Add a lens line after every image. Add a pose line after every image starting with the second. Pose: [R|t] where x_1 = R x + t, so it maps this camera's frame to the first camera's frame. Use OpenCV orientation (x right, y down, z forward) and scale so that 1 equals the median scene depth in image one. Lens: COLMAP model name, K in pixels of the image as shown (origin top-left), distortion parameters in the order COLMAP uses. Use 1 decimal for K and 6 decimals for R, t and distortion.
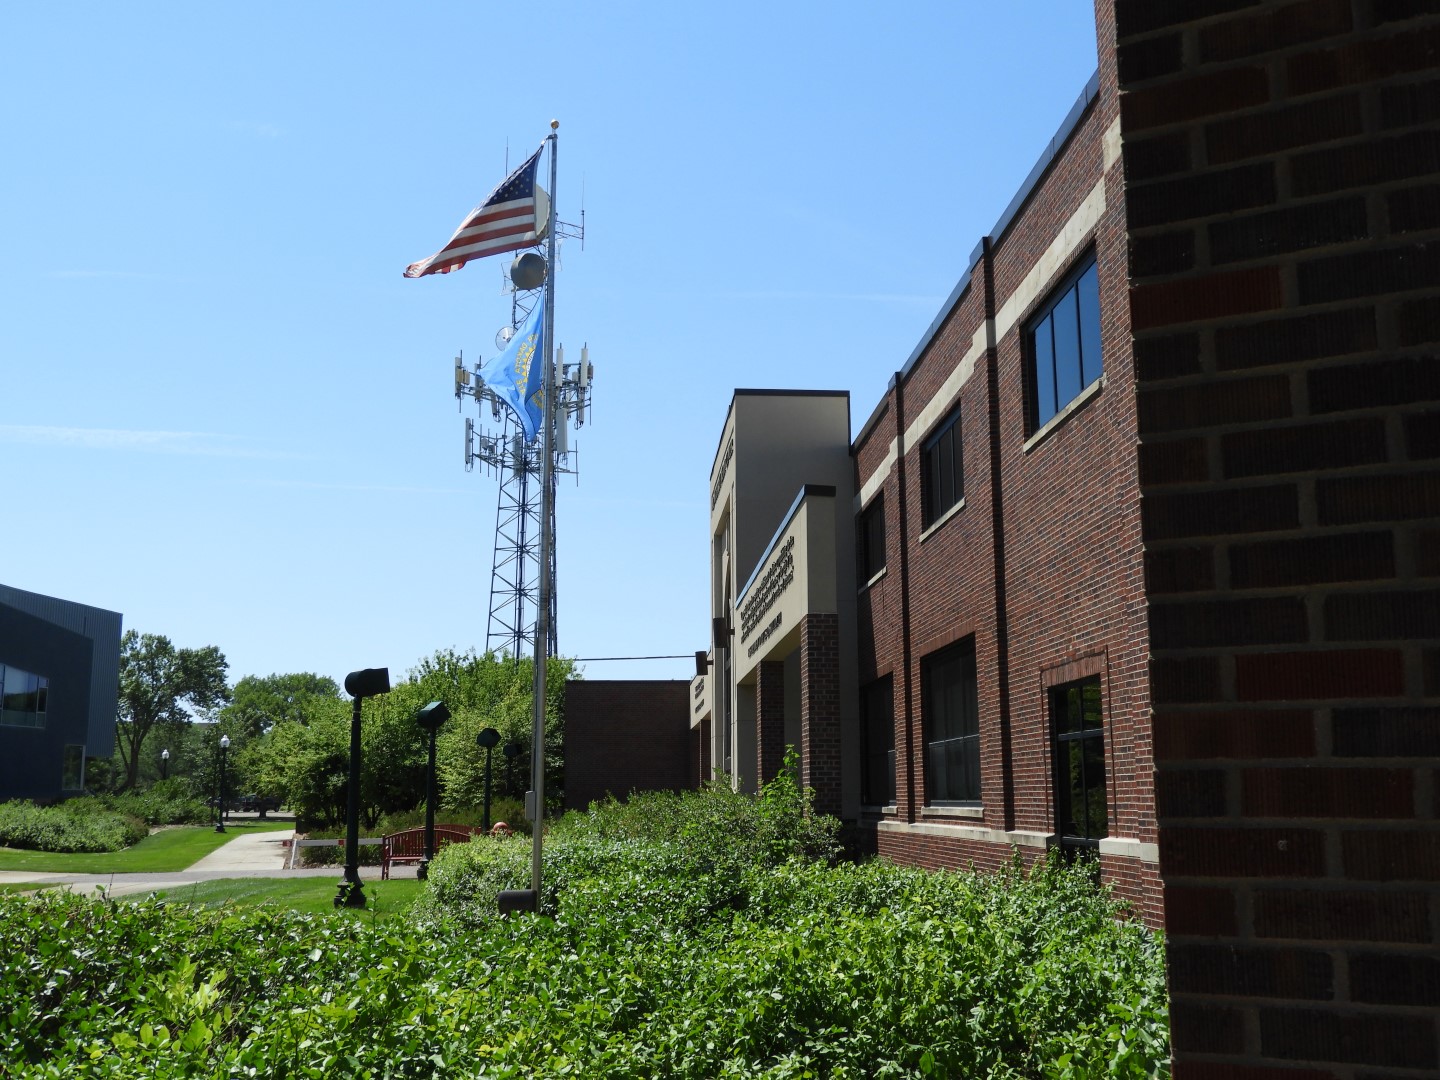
lens RADIAL K [[1481.5, 0, 720.7], [0, 1481.5, 527.5], [0, 0, 1]] dist [-0.022449, 0.000000]
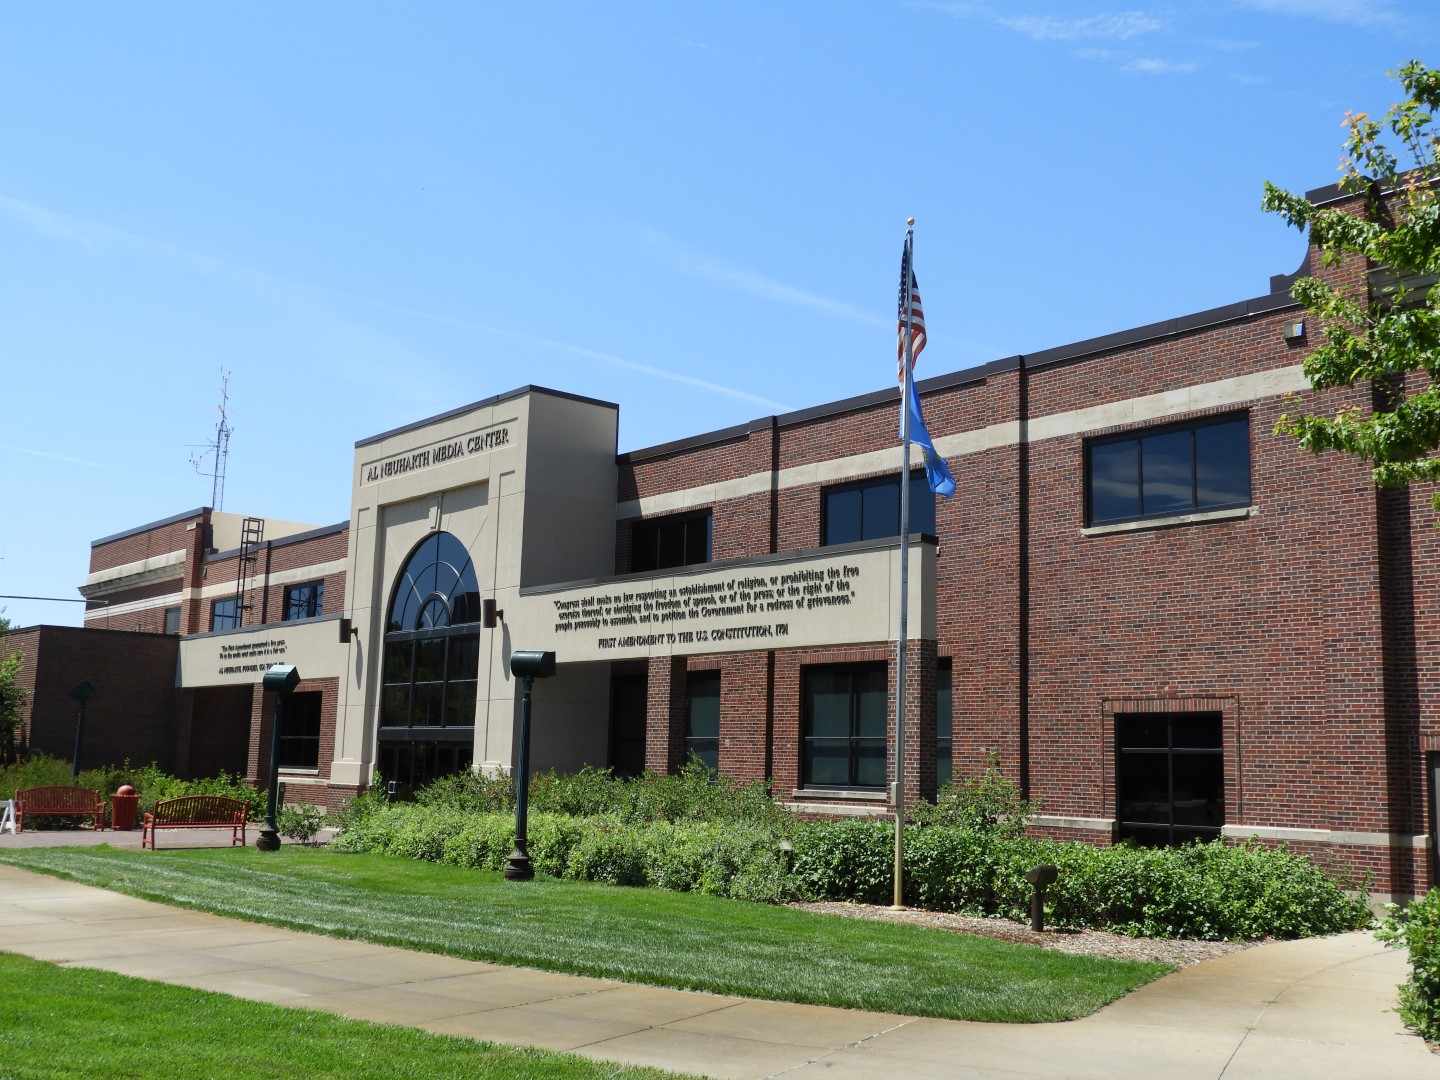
lens RADIAL K [[1481.5, 0, 719.2], [0, 1481.5, 540.0], [0, 0, 1]] dist [-0.022449, 0.000000]
pose [[0.814210, 0.113759, 0.569316, -0.349481], [-0.133999, 0.990961, -0.006370, 0.003045], [-0.564895, -0.071101, 0.822094, 0.038090]]
